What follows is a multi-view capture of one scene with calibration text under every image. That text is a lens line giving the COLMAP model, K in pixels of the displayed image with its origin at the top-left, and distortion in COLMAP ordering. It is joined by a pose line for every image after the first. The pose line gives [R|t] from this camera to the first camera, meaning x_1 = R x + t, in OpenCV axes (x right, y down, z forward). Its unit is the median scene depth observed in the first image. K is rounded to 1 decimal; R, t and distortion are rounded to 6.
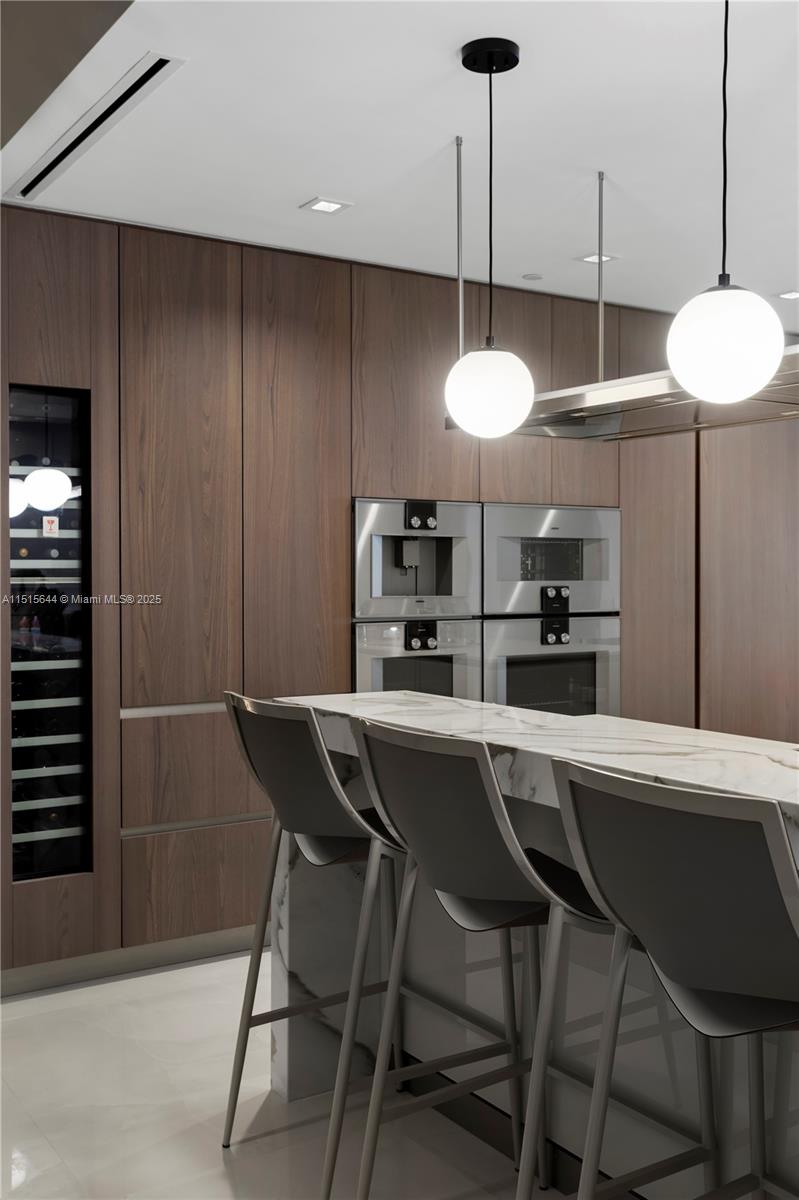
lens RADIAL K [[1192.9, 0, 399.5], [0, 1192.9, 600.0], [0, 0, 1]] dist [0.077797, -0.000442]
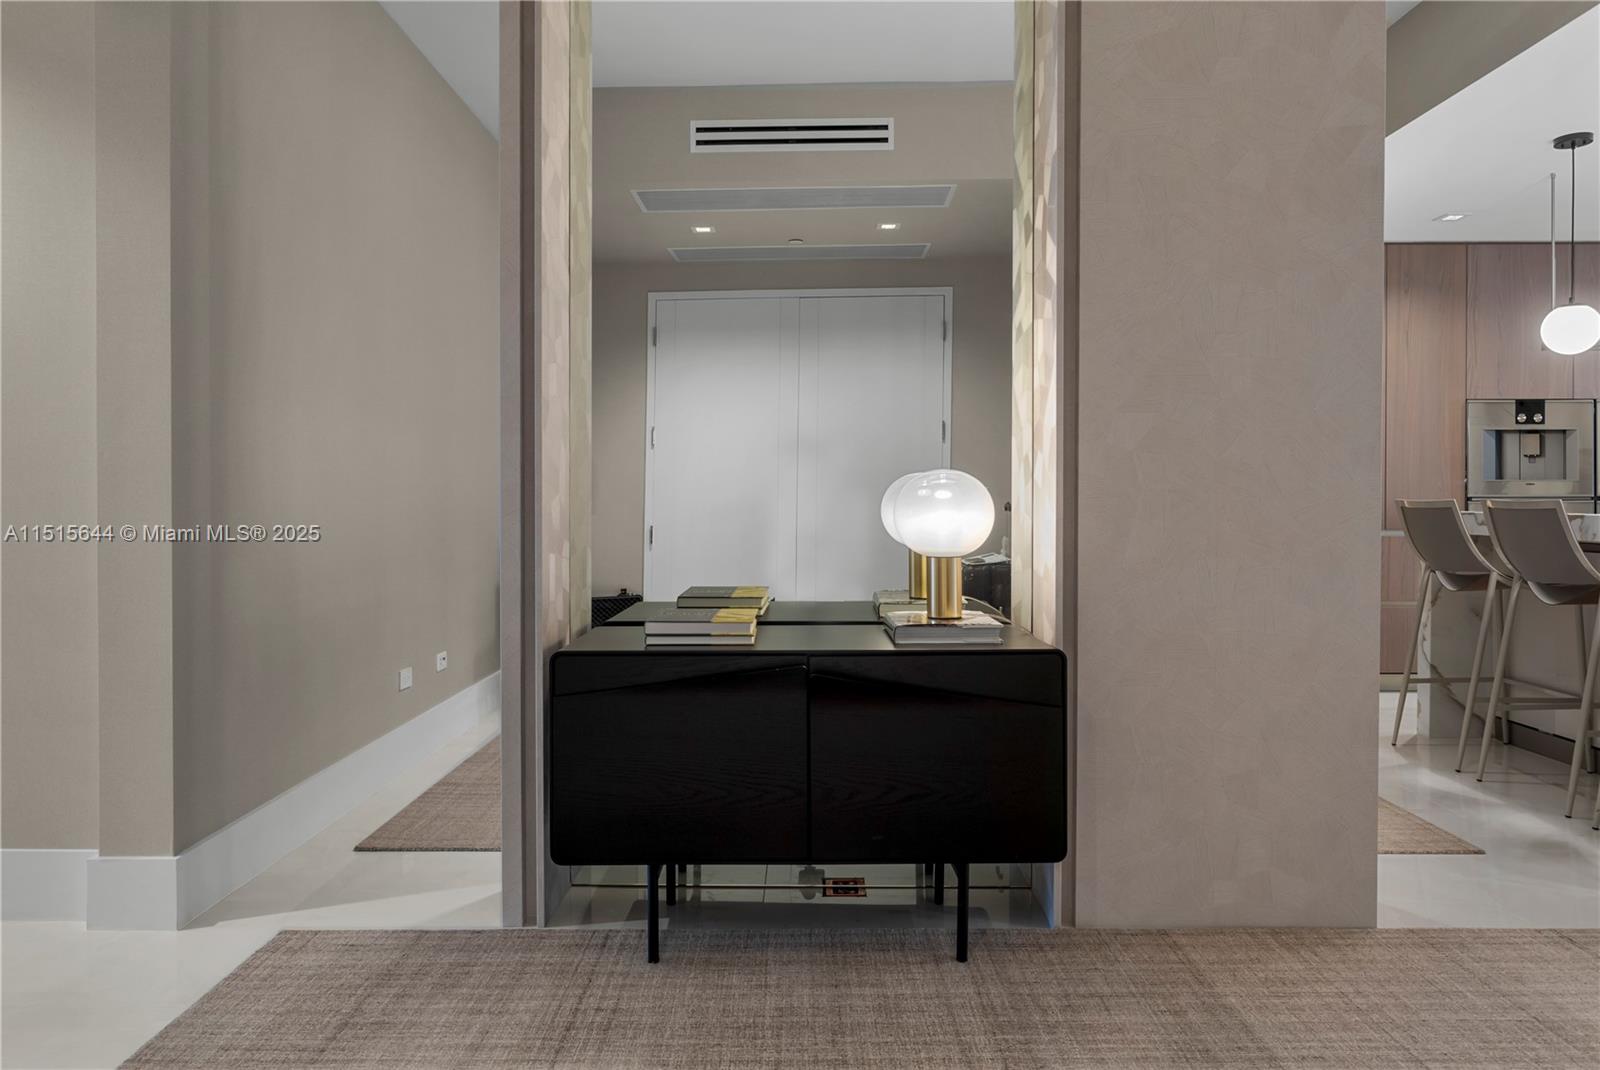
lens RADIAL K [[1050.7, 0, 797.4], [0, 1050.7, 527.9], [0, 0, 1]] dist [-0.006687, -0.001279]
pose [[0.835574, 0.009268, -0.549300, -0.019210], [-0.007019, 0.999956, 0.006194, 0.079564], [0.549334, -0.001320, 0.835602, -0.608991]]
